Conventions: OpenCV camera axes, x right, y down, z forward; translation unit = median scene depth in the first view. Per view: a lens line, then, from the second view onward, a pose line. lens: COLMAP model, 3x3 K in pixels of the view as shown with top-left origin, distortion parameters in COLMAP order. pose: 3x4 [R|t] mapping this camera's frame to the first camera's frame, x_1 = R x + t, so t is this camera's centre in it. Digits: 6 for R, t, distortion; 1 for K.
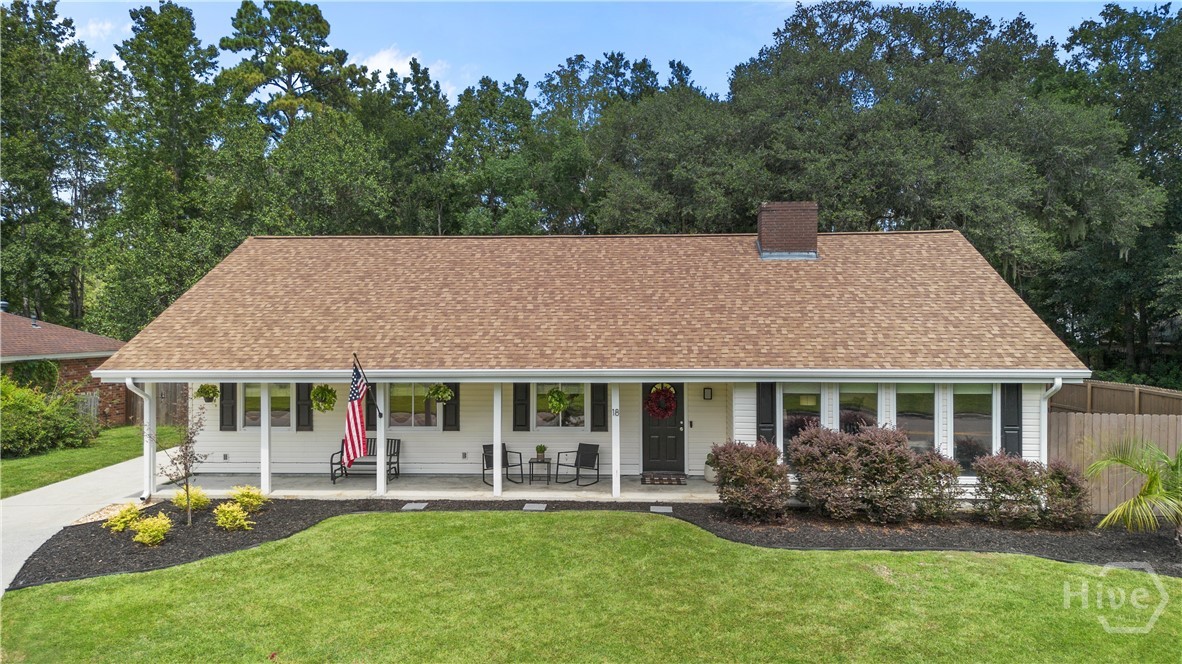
lens RADIAL K [[867.9, 0, 591.0], [0, 867.9, 332.0], [0, 0, 1]] dist [0.009672, -0.001621]
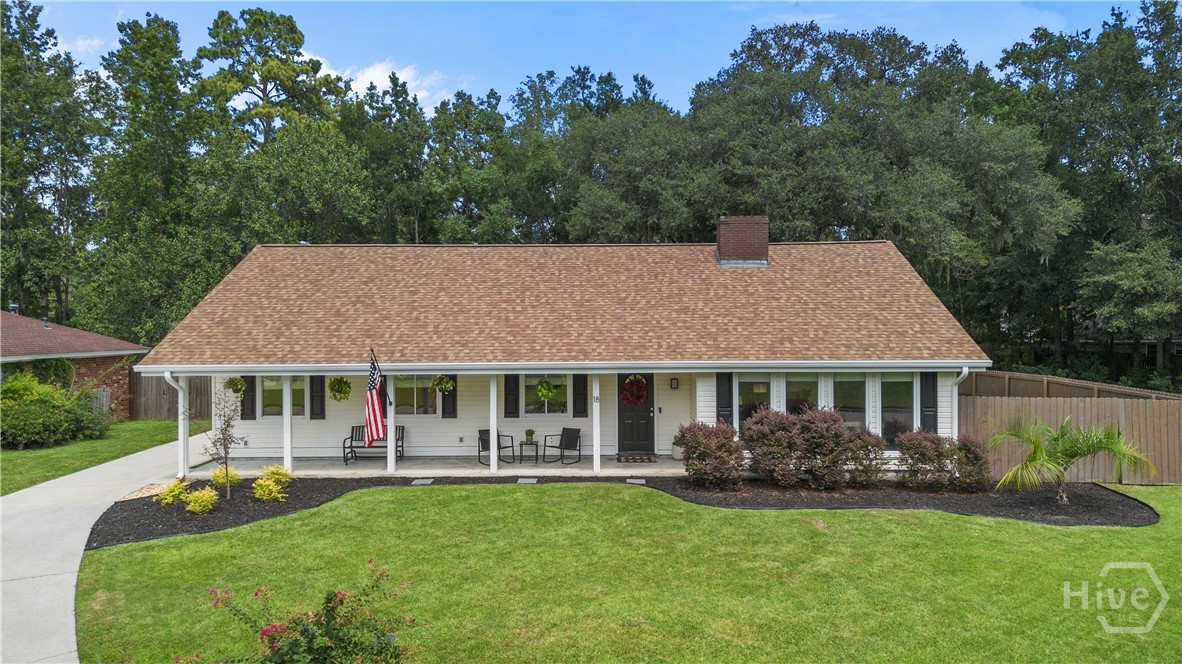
lens RADIAL K [[867.9, 0, 591.0], [0, 867.9, 332.0], [0, 0, 1]] dist [0.009672, -0.001621]
pose [[0.998958, -0.003163, 0.045519, -0.024658], [0.003223, 0.999994, -0.001250, 0.003222], [-0.045515, 0.001395, 0.998963, -0.127772]]
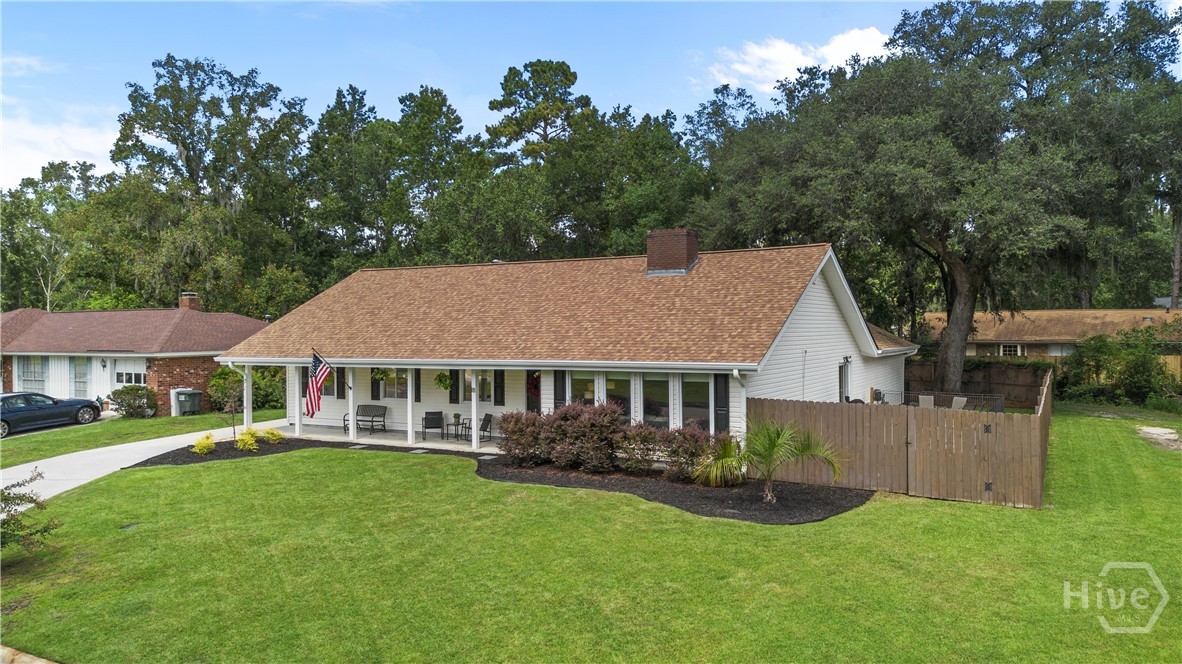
lens RADIAL K [[837.0, 0, 591.0], [0, 837.0, 332.0], [0, 0, 1]] dist [0.056573, -0.000280]
pose [[0.900513, -0.004974, -0.434801, 0.642466], [0.007609, 0.999962, 0.004320, -0.006367], [0.434763, -0.007199, 0.900516, -0.136470]]
